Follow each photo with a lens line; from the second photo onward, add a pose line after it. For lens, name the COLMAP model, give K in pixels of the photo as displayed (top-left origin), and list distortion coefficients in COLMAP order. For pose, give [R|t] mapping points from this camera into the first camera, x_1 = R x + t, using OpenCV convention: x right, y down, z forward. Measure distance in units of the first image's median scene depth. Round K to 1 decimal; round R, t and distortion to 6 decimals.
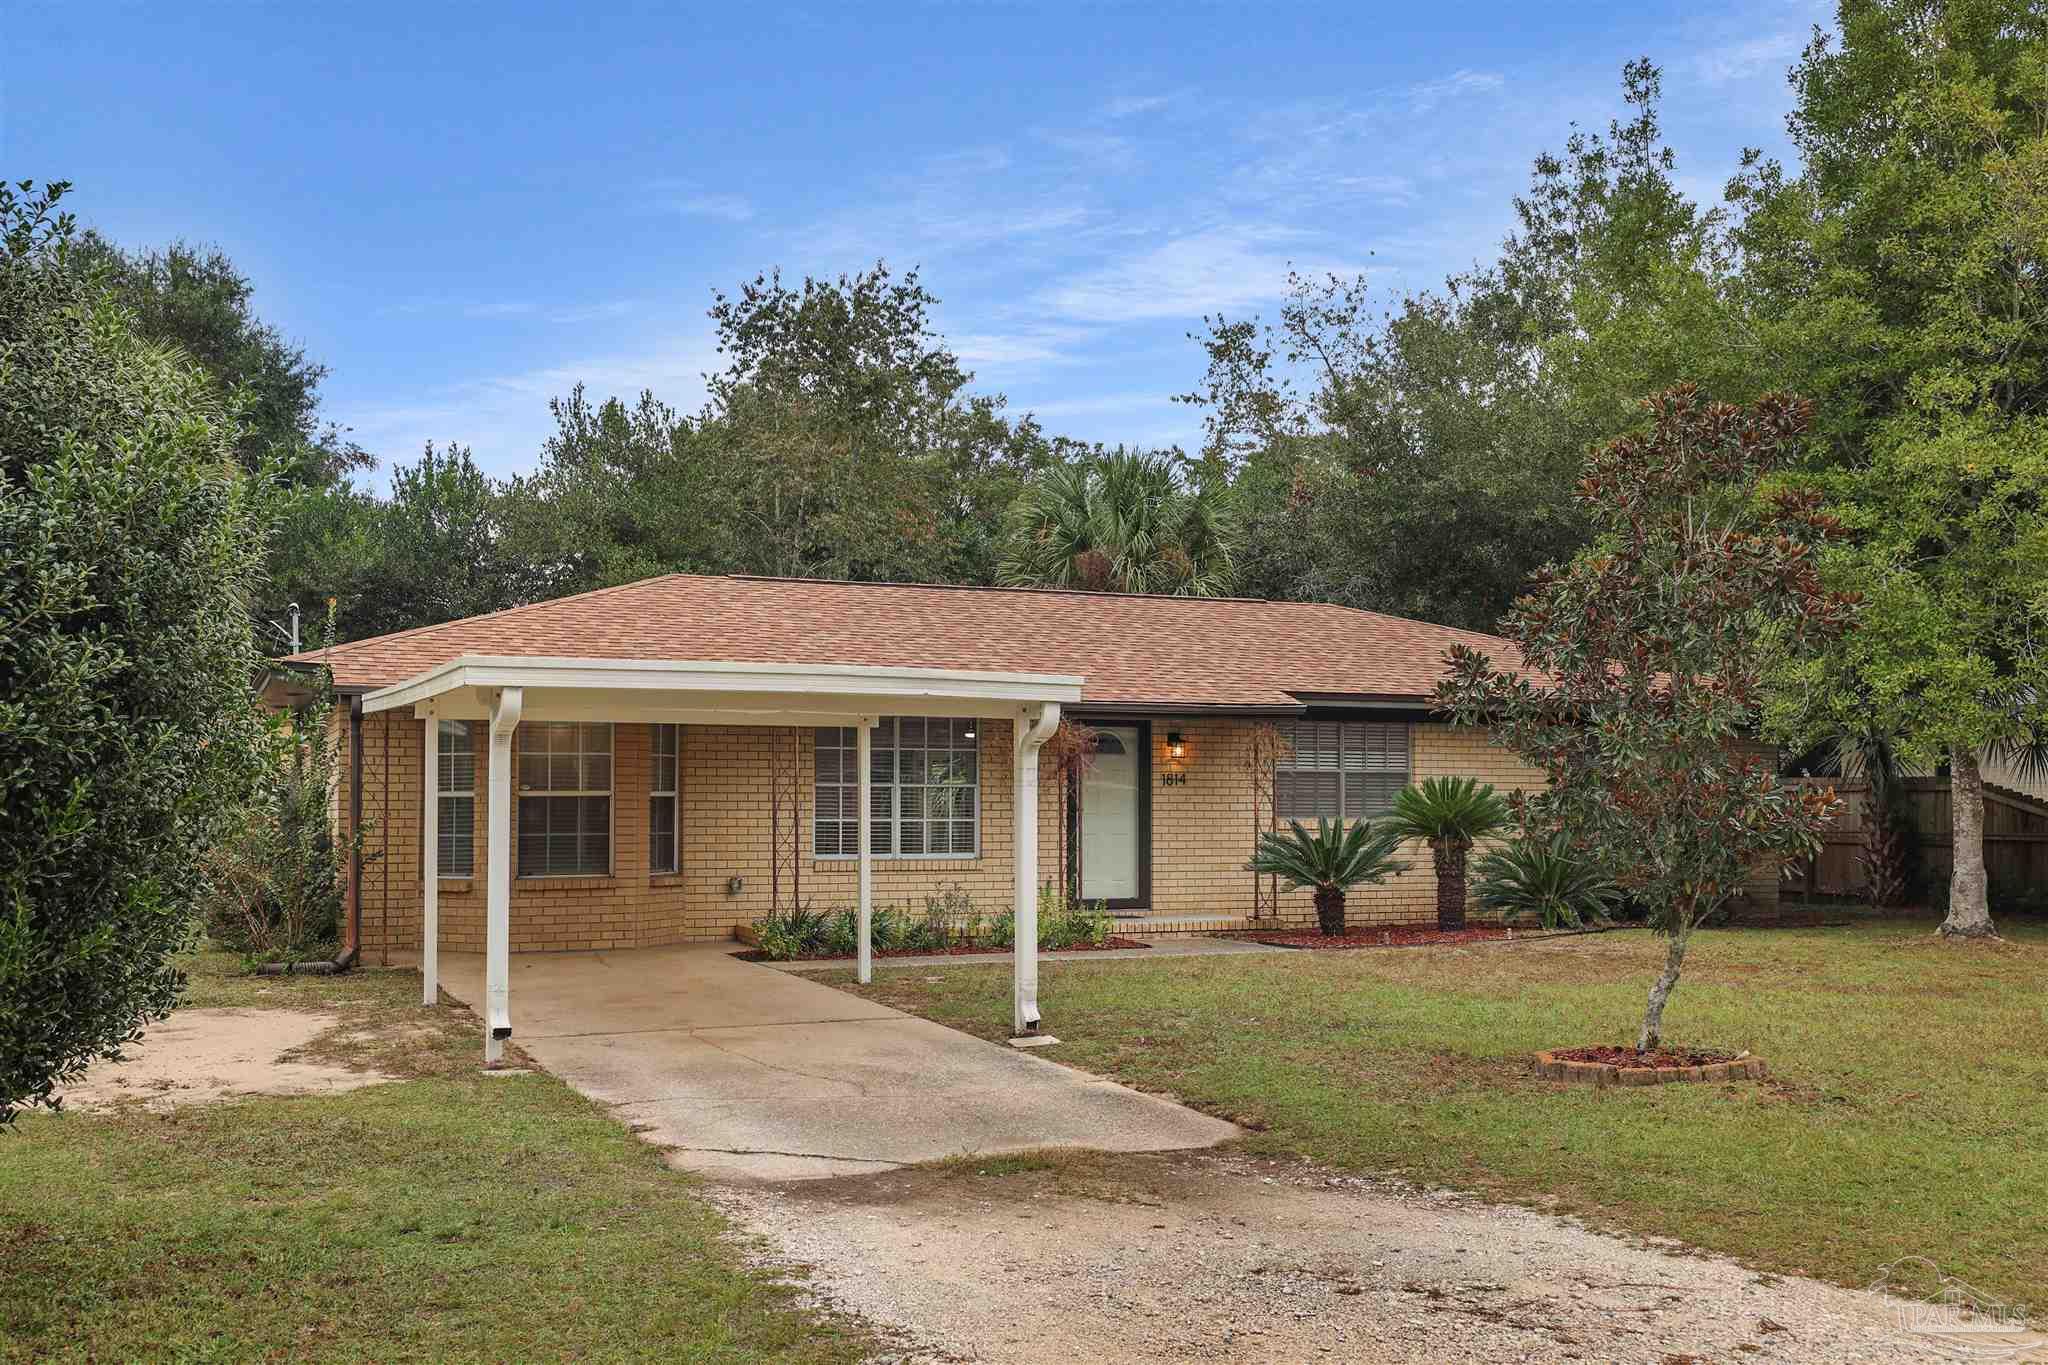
lens RADIAL K [[2137.4, 0, 1004.6], [0, 2137.4, 669.9], [0, 0, 1]] dist [0.014782, 0.000000]
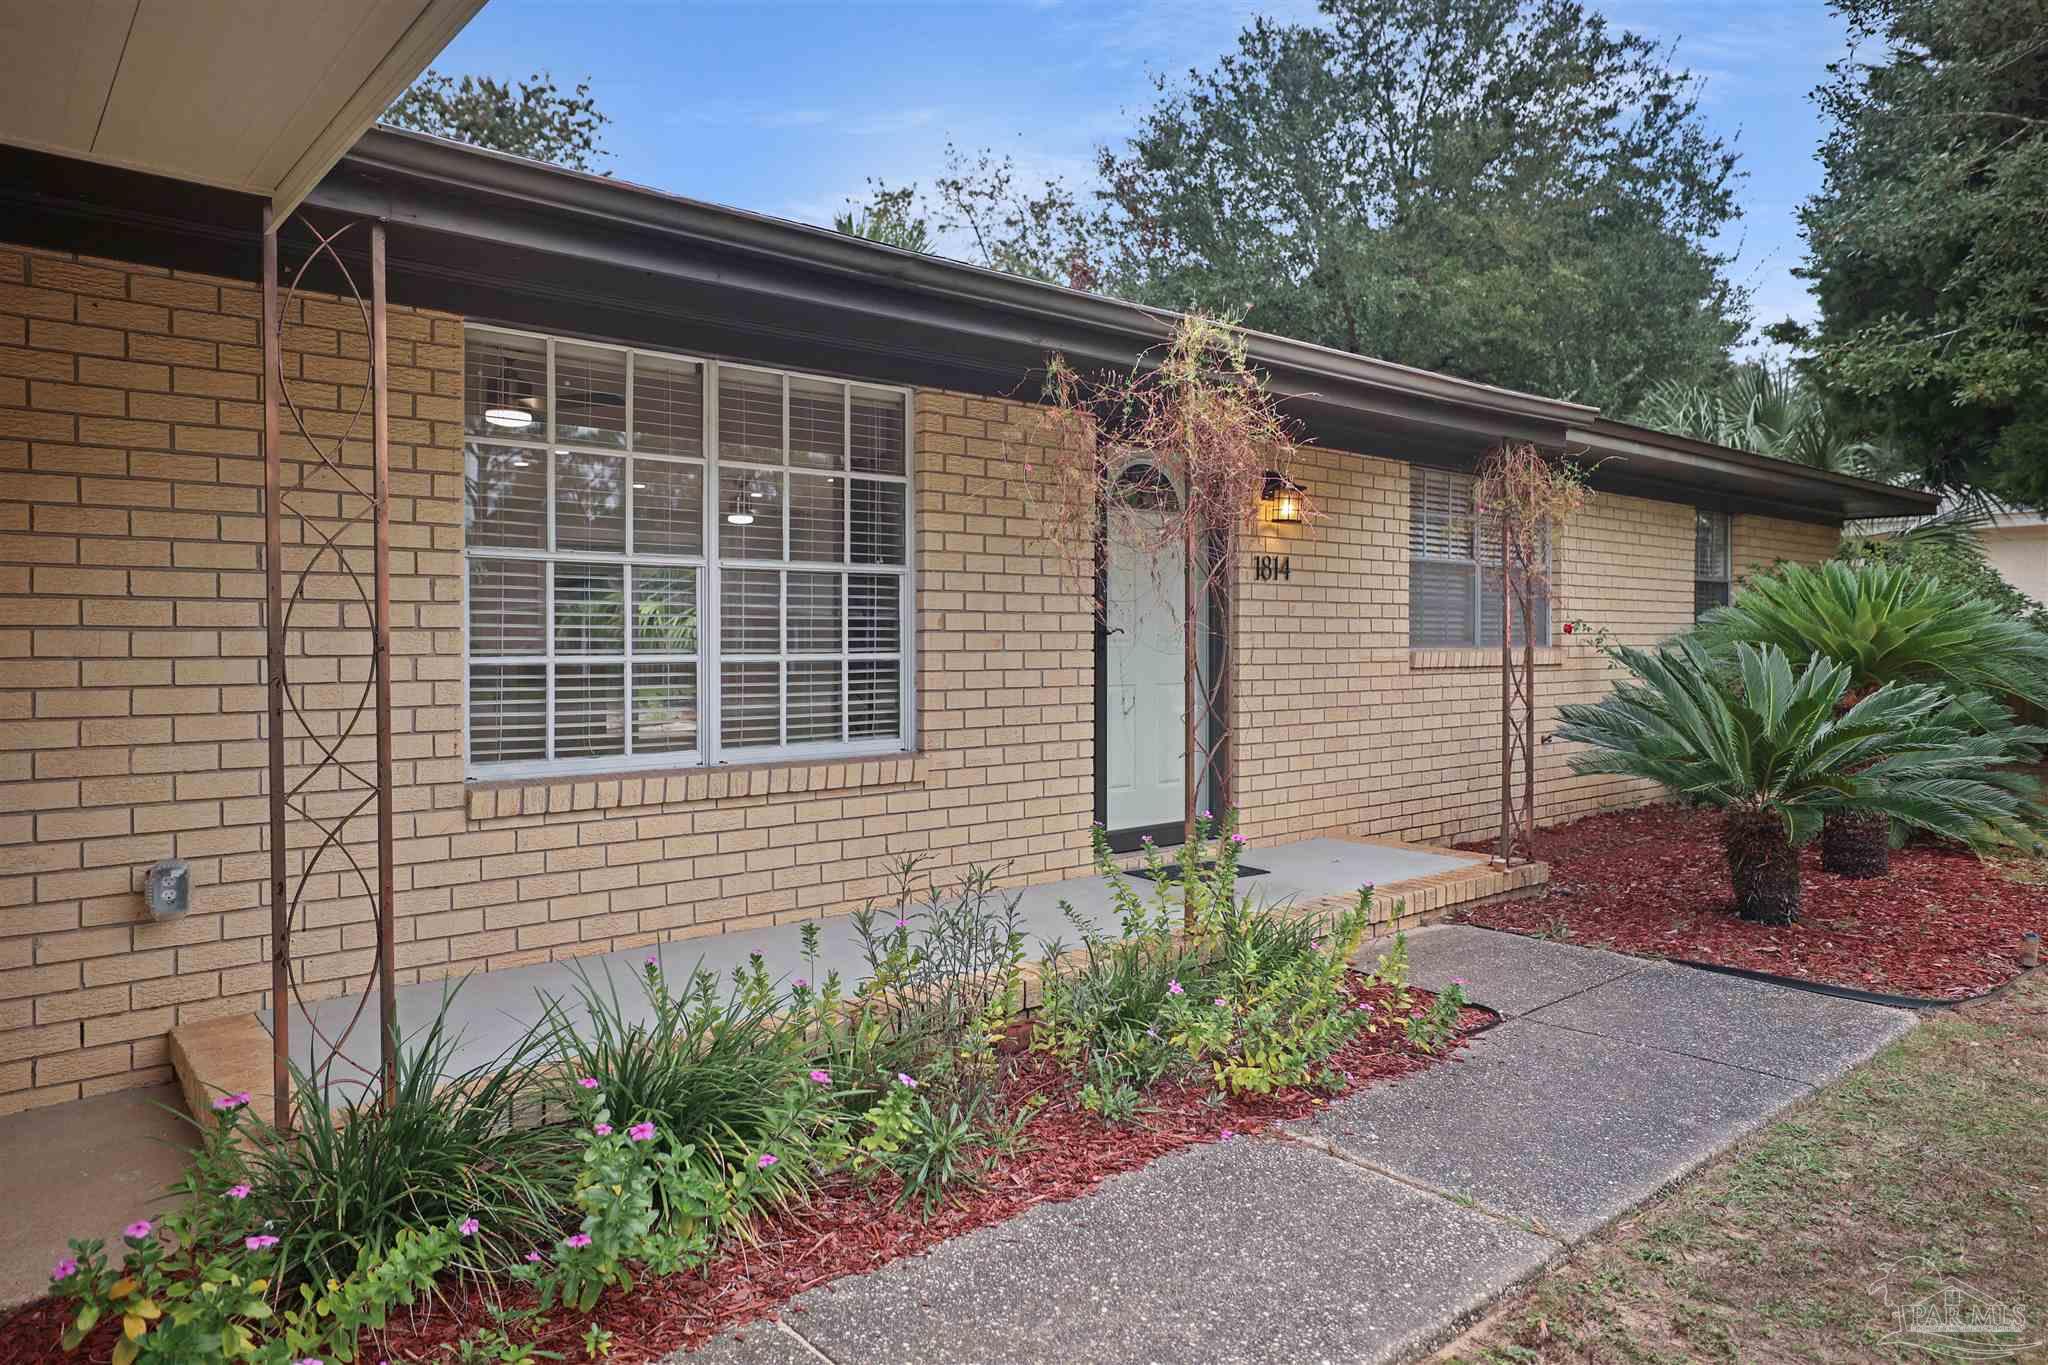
lens RADIAL K [[1306.5, 0, 1020.8], [0, 1306.5, 671.2], [0, 0, 1]] dist [-0.005427, -0.000552]
pose [[0.955677, -0.009072, 0.294278, -0.062423], [-0.017552, 0.995992, 0.087705, 0.049654], [-0.293894, -0.088983, 0.951687, 0.737027]]
